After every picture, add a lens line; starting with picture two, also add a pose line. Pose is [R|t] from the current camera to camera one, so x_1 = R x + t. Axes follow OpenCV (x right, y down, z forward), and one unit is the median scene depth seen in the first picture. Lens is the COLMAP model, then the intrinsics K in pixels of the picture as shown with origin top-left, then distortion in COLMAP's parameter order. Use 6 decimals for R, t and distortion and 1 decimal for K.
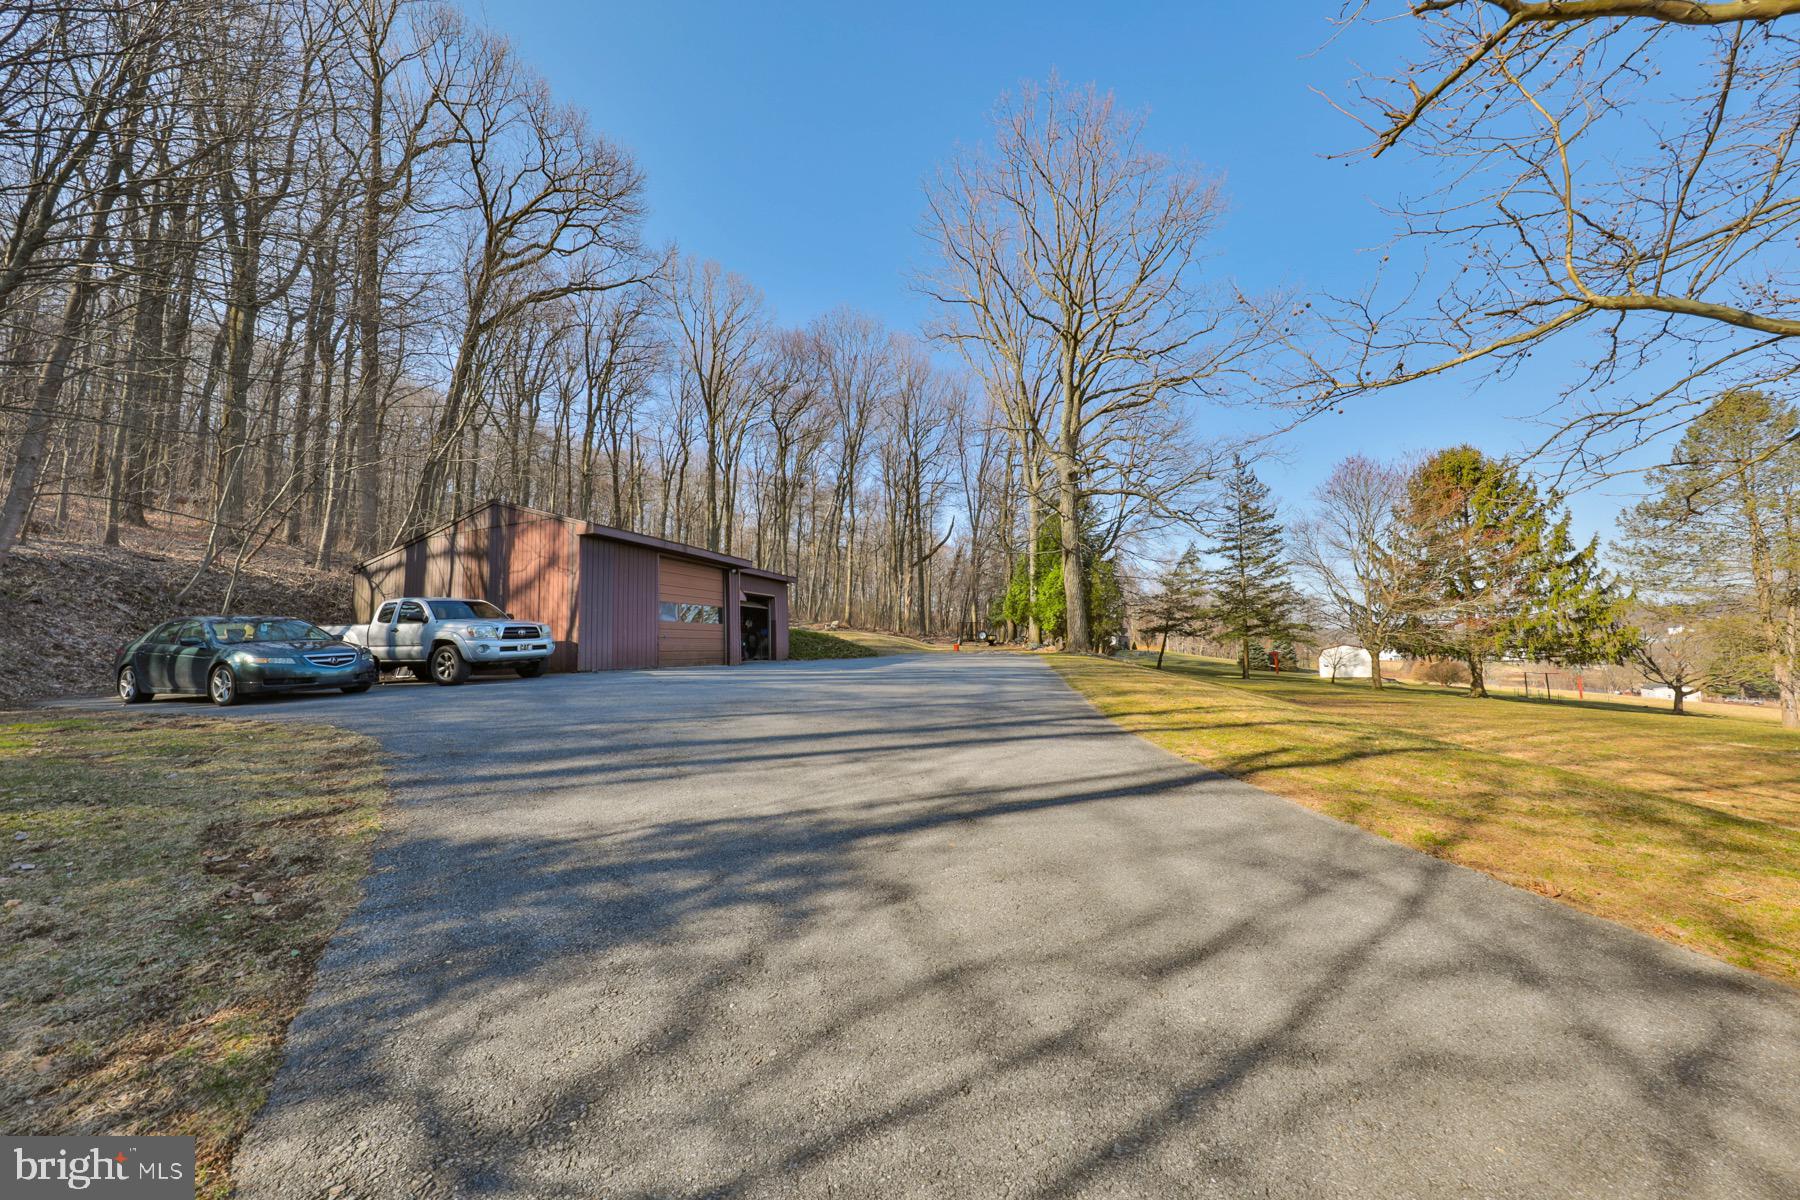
lens RADIAL K [[611.2, 0, 899.9], [0, 611.2, 596.9], [0, 0, 1]] dist [0.015356, -0.009207]
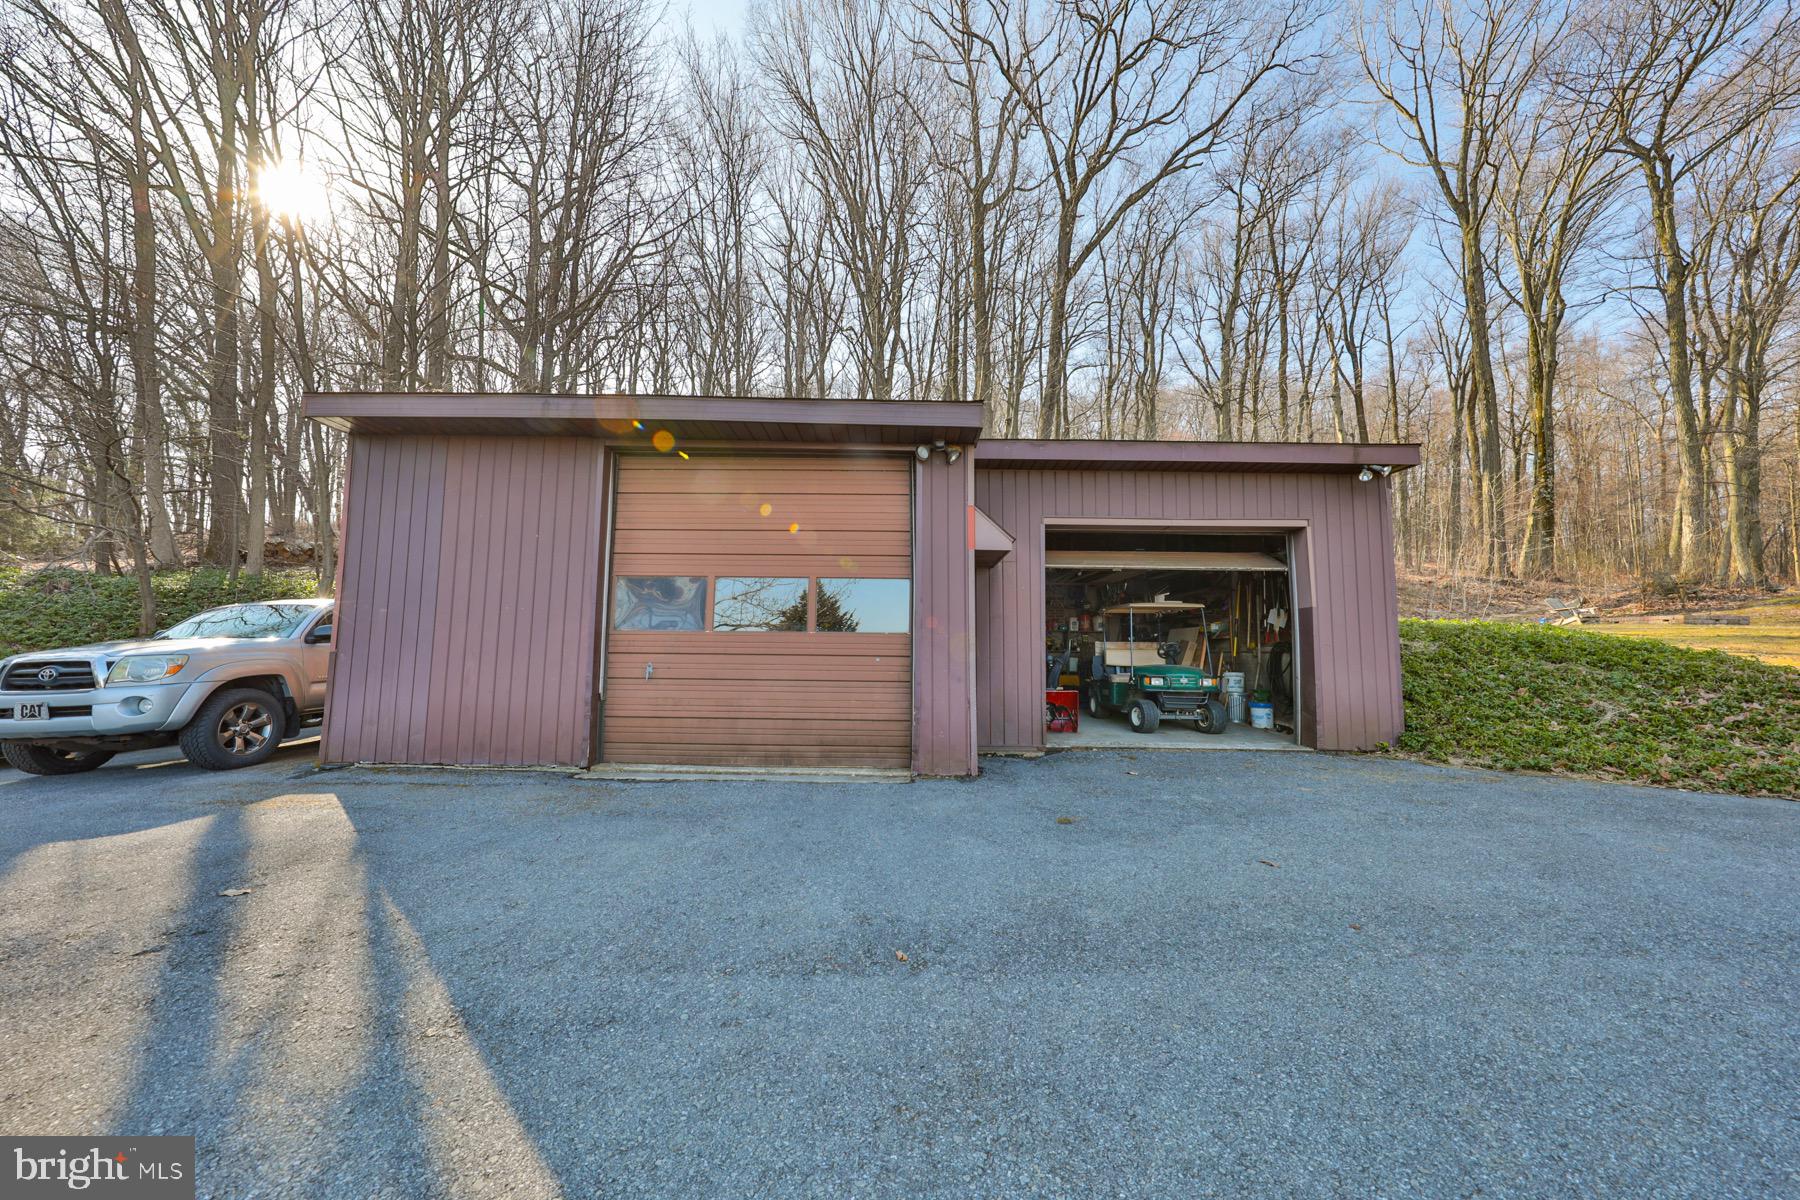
lens RADIAL K [[611.2, 0, 899.9], [0, 611.2, 596.9], [0, 0, 1]] dist [0.015356, -0.009207]
pose [[0.356266, -0.056646, -0.932666, -0.005133], [0.071943, 0.996861, -0.033063, 0.028991], [0.931611, -0.055319, 0.359223, 0.711960]]
